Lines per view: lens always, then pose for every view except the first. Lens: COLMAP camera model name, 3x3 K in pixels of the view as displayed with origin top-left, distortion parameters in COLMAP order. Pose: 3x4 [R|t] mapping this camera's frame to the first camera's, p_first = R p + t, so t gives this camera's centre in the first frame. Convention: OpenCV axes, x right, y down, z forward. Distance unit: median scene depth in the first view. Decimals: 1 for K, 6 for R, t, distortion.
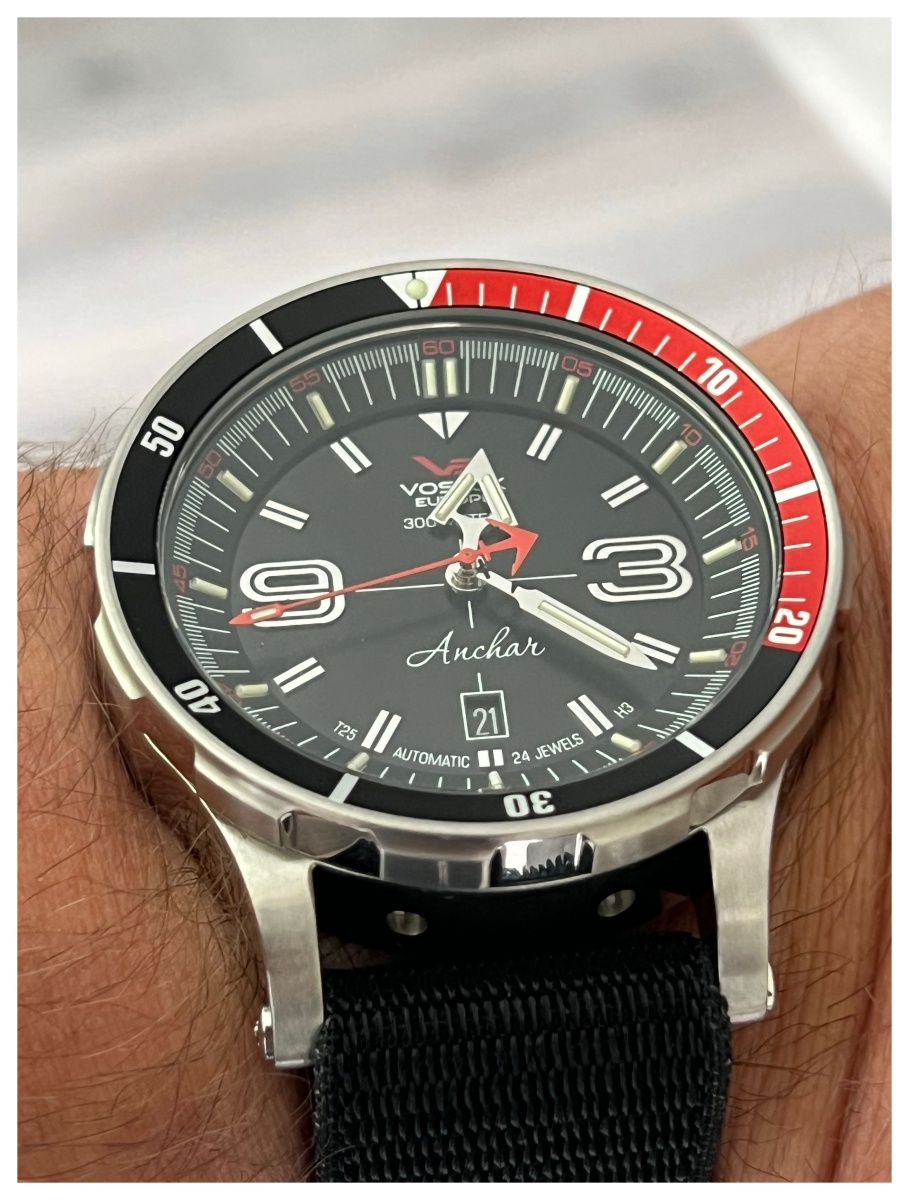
lens RADIAL K [[2683.2, 0, 464.9], [0, 2683.2, 591.1], [0, 0, 1]] dist [0.244976, 0.000000]
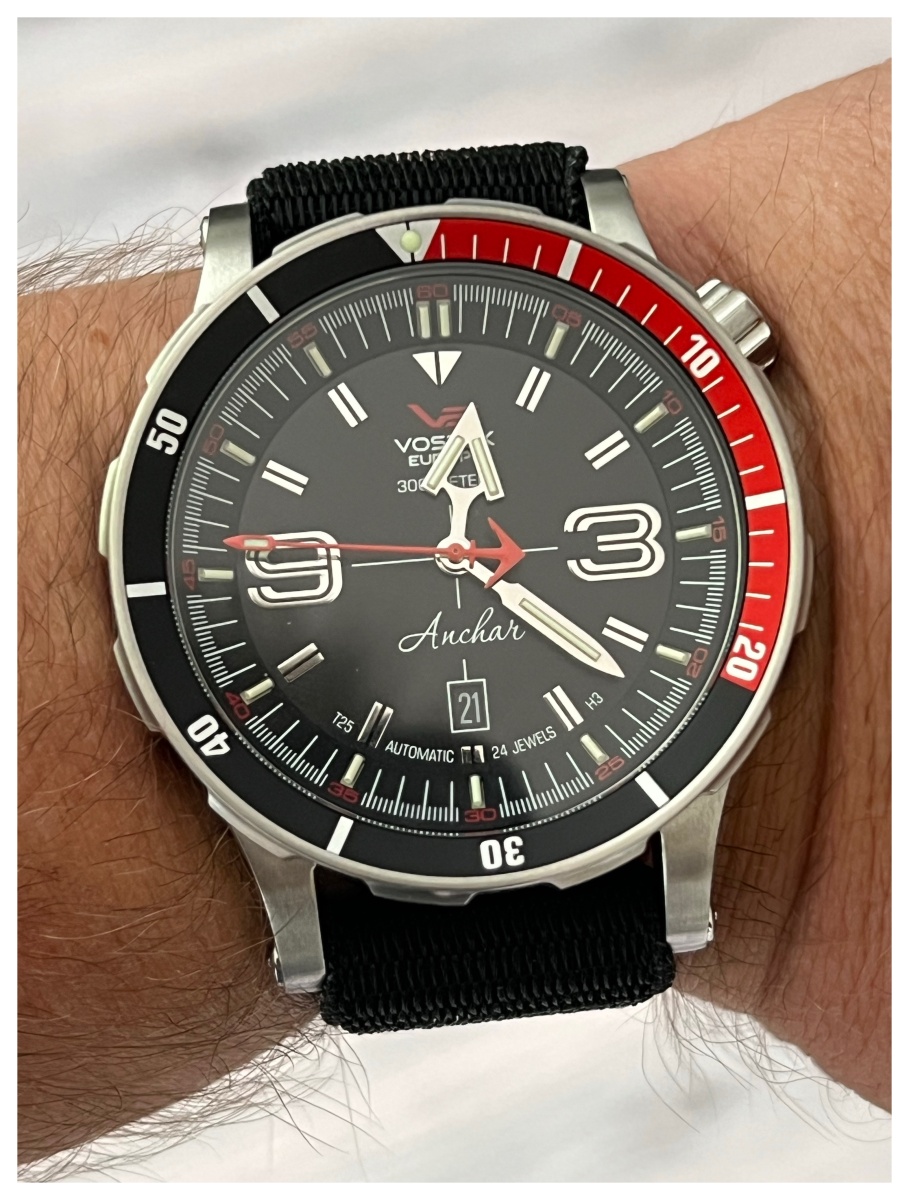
lens RADIAL K [[2683.2, 0, 476.3], [0, 2683.2, 574.8], [0, 0, 1]] dist [0.244976, 0.000000]
pose [[0.999799, 0.017588, -0.009576, 0.019513], [-0.010600, 0.870496, 0.492061, -0.525722], [0.016991, -0.491861, 0.870508, 0.058475]]
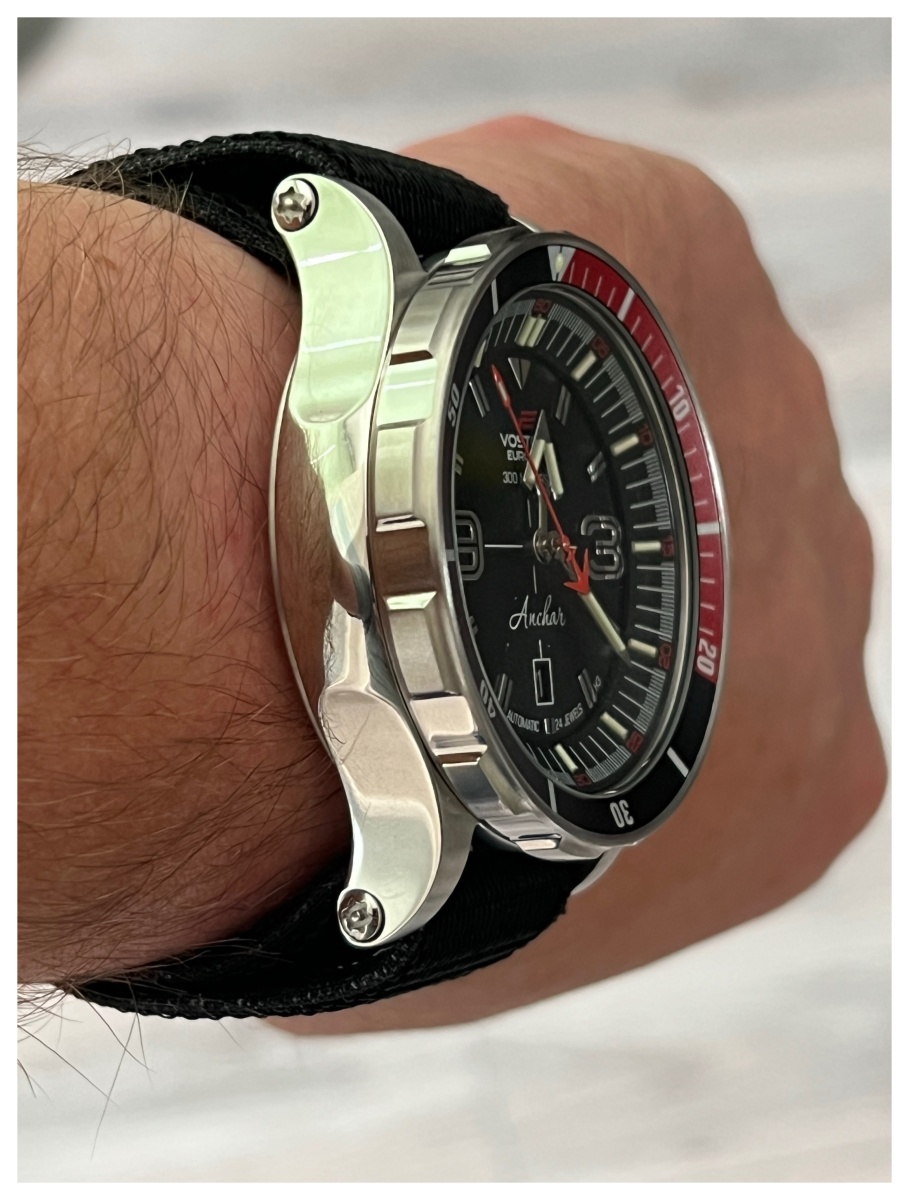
lens RADIAL K [[2683.2, 0, 454.6], [0, 2683.2, 596.5], [0, 0, 1]] dist [0.244976, 0.000000]
pose [[0.519677, 0.100046, 0.848485, -1.030160], [-0.505181, 0.836889, 0.210734, -0.219185], [-0.689004, -0.538152, 0.485454, 0.428841]]
